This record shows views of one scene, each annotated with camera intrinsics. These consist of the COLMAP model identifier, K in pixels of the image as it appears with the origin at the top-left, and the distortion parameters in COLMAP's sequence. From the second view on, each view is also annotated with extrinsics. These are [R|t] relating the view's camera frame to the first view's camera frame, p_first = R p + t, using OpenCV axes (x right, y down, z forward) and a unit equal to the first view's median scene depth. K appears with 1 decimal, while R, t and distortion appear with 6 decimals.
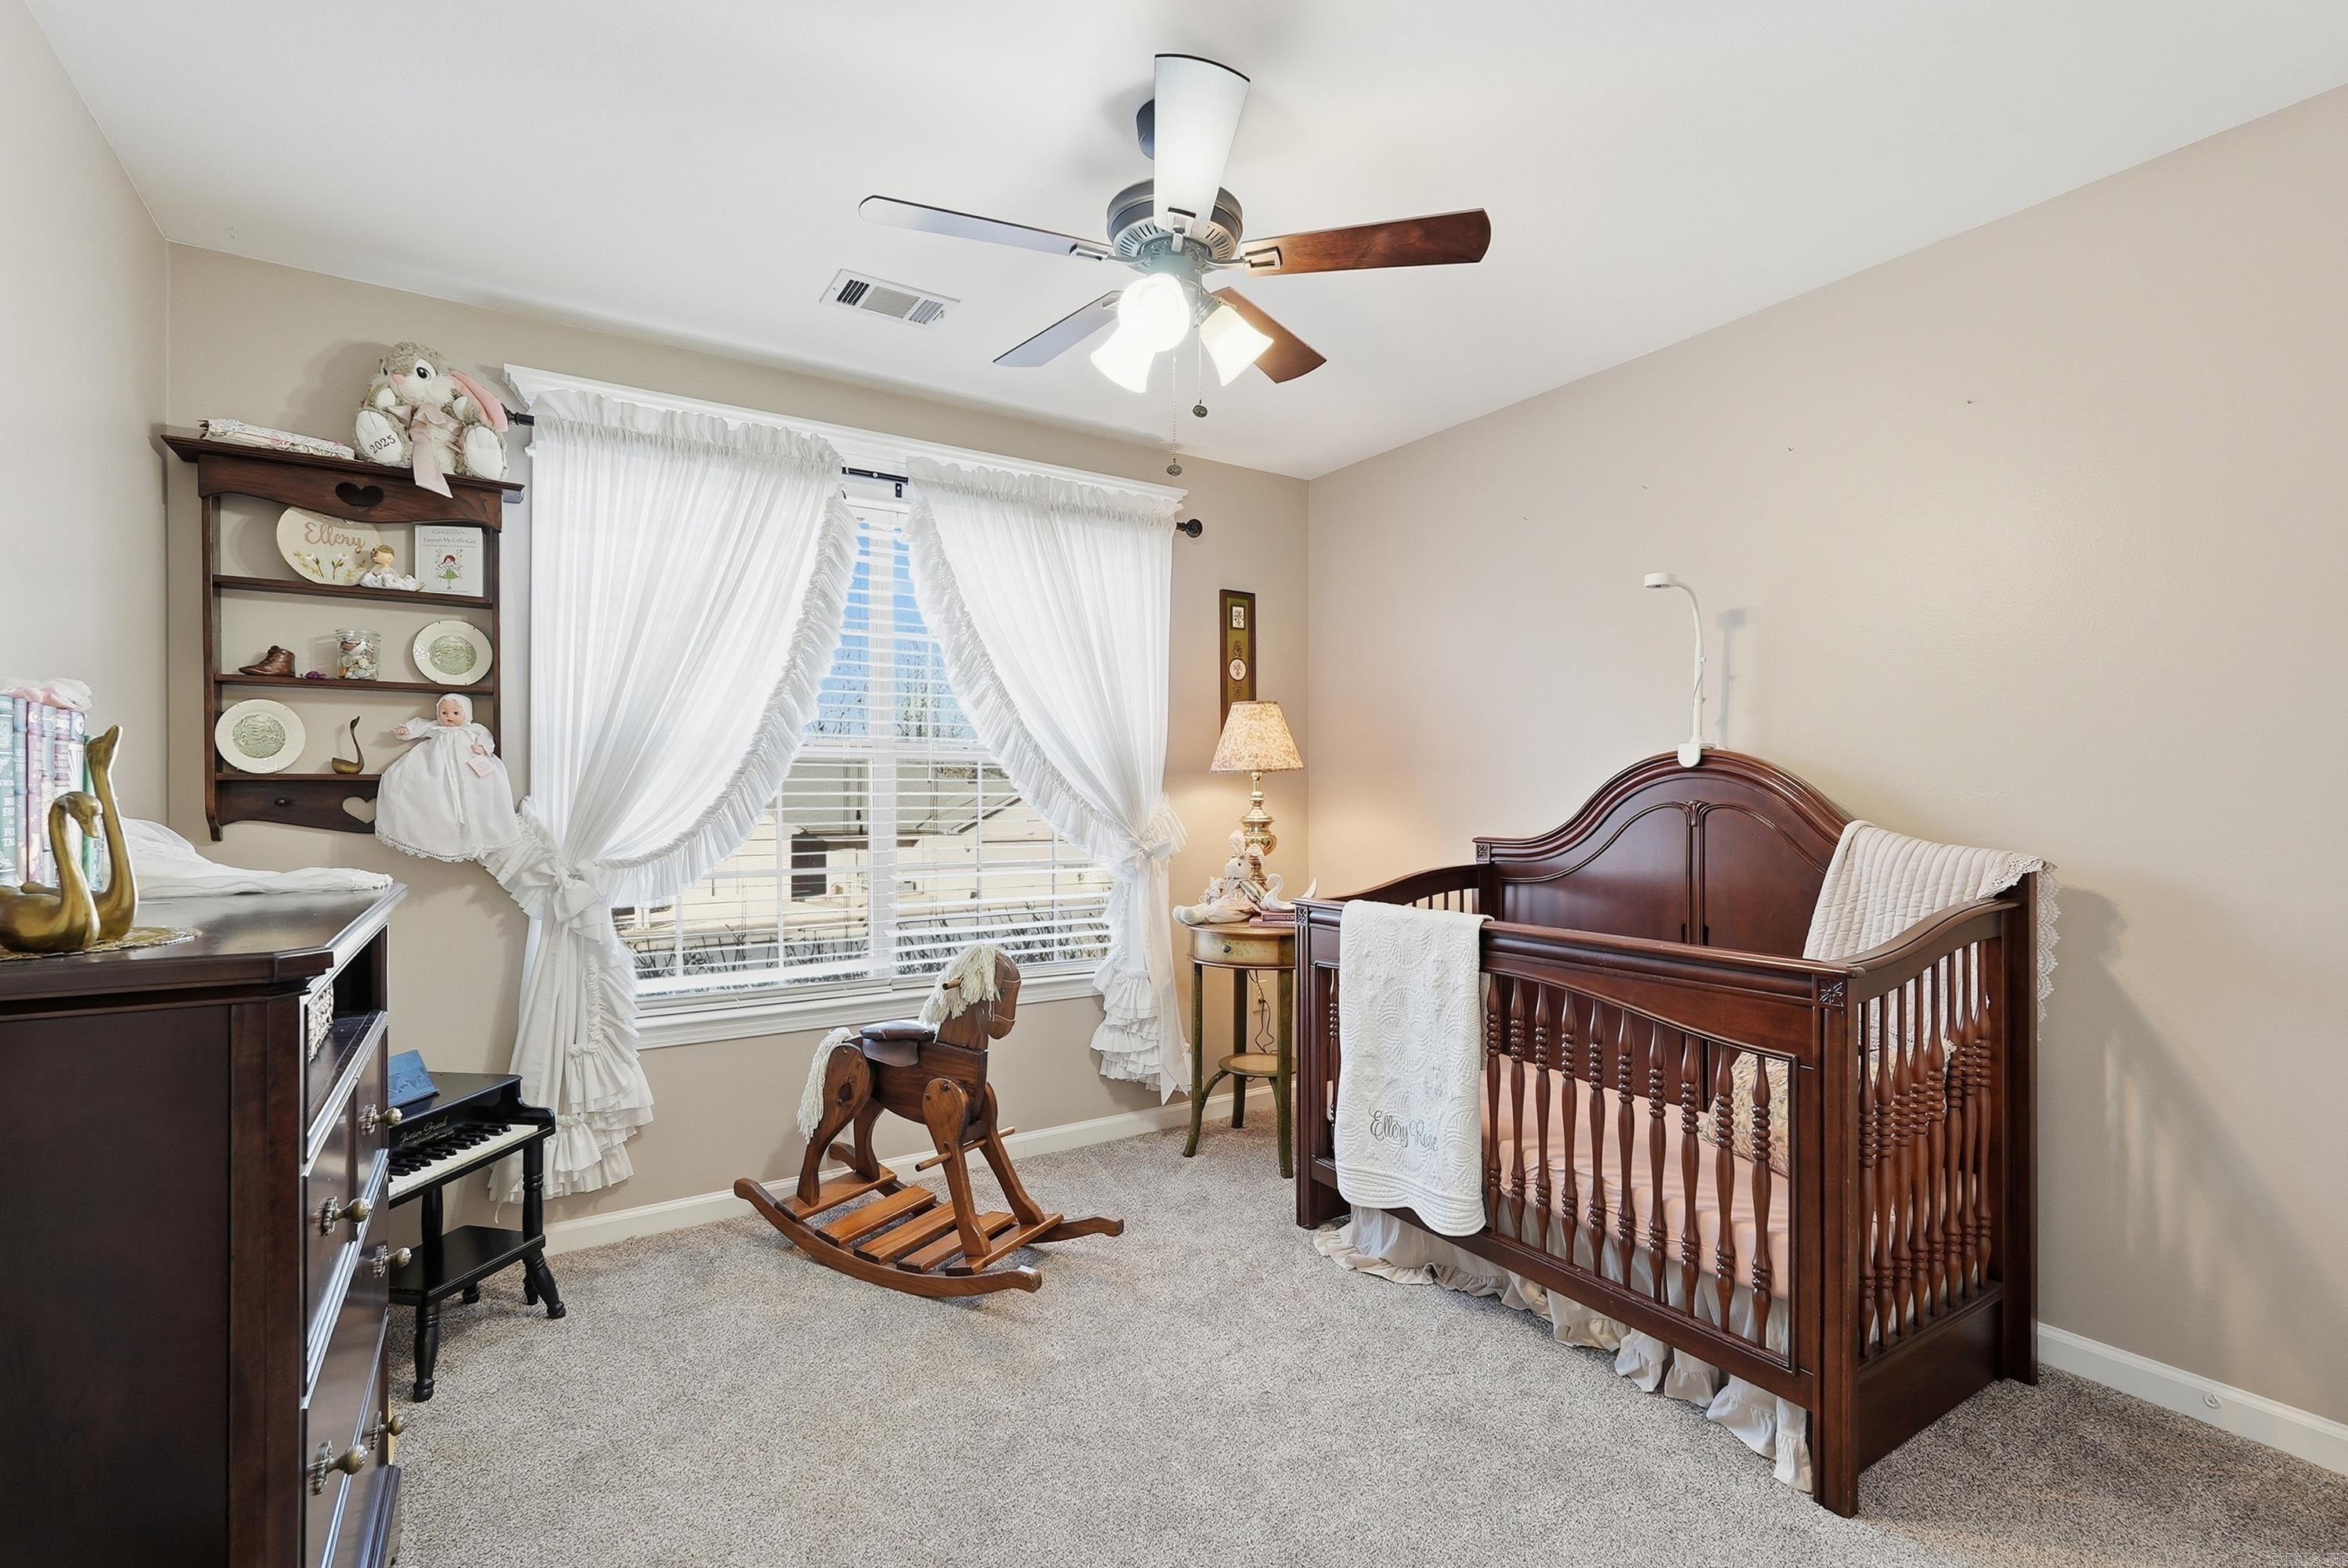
lens RADIAL K [[1050.4, 0, 1174.0], [0, 1050.4, 784.0], [0, 0, 1]] dist [-0.012722, -0.000248]
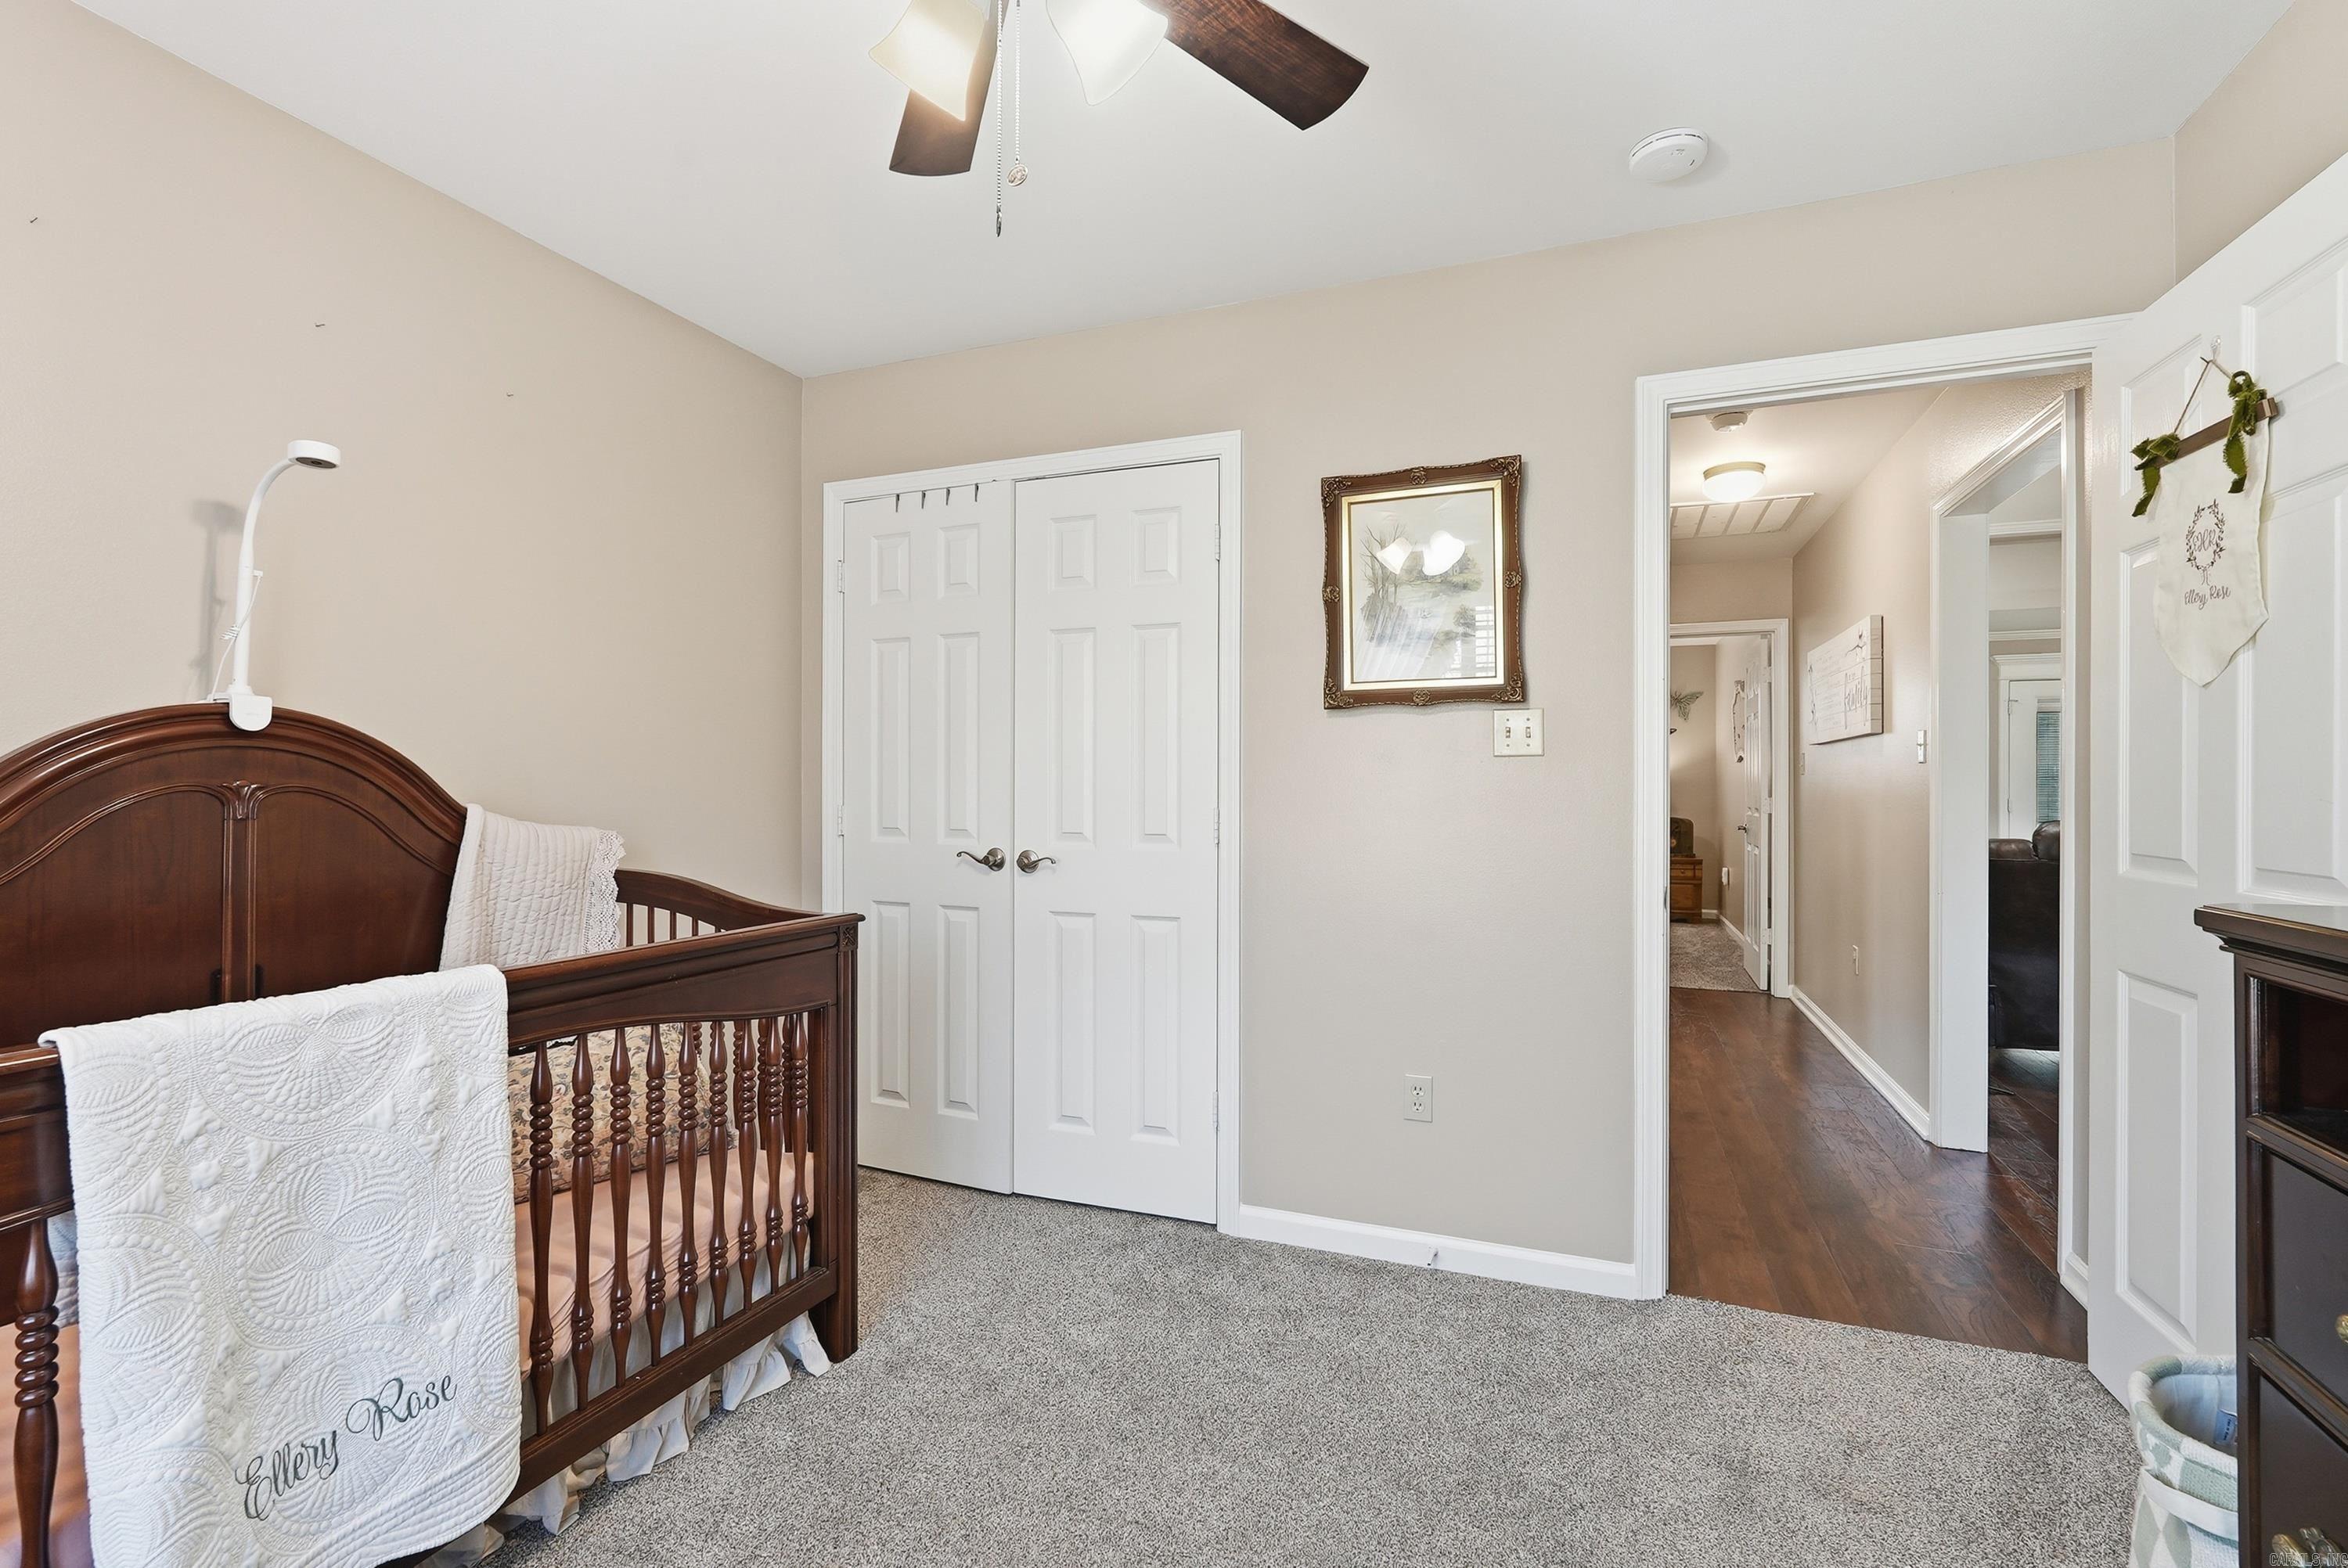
lens RADIAL K [[1050.4, 0, 1174.0], [0, 1050.4, 784.0], [0, 0, 1]] dist [-0.012722, -0.000248]
pose [[-0.584317, 0.006919, 0.811496, -0.429902], [-0.007678, 0.999872, -0.014054, 0.025000], [-0.811489, -0.014442, -0.584189, 1.013388]]
